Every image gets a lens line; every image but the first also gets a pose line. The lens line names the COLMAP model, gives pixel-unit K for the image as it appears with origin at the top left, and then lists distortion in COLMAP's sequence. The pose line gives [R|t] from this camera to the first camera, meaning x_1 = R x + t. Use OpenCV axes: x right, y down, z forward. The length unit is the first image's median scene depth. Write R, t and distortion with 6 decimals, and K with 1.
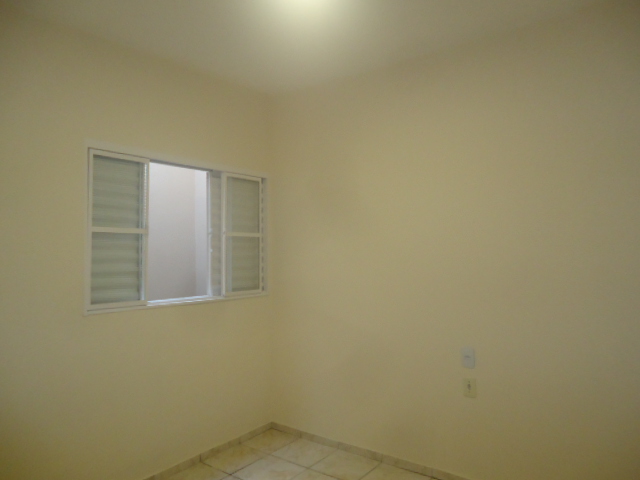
lens RADIAL K [[463.8, 0, 321.1], [0, 463.8, 242.3], [0, 0, 1]] dist [-0.001675, 0.003049]
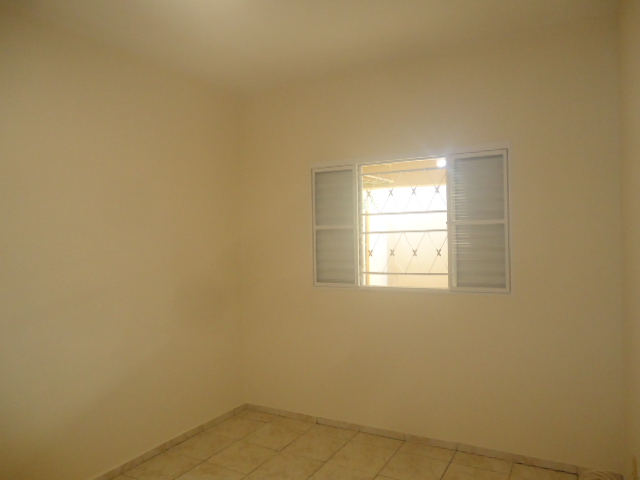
lens RADIAL K [[463.8, 0, 321.1], [0, 463.8, 242.3], [0, 0, 1]] dist [-0.001675, 0.003049]
pose [[0.152764, -0.006920, -0.988238, 0.617405], [0.030298, 0.999538, -0.002315, 0.013596], [0.987798, -0.029588, 0.152904, 0.570055]]
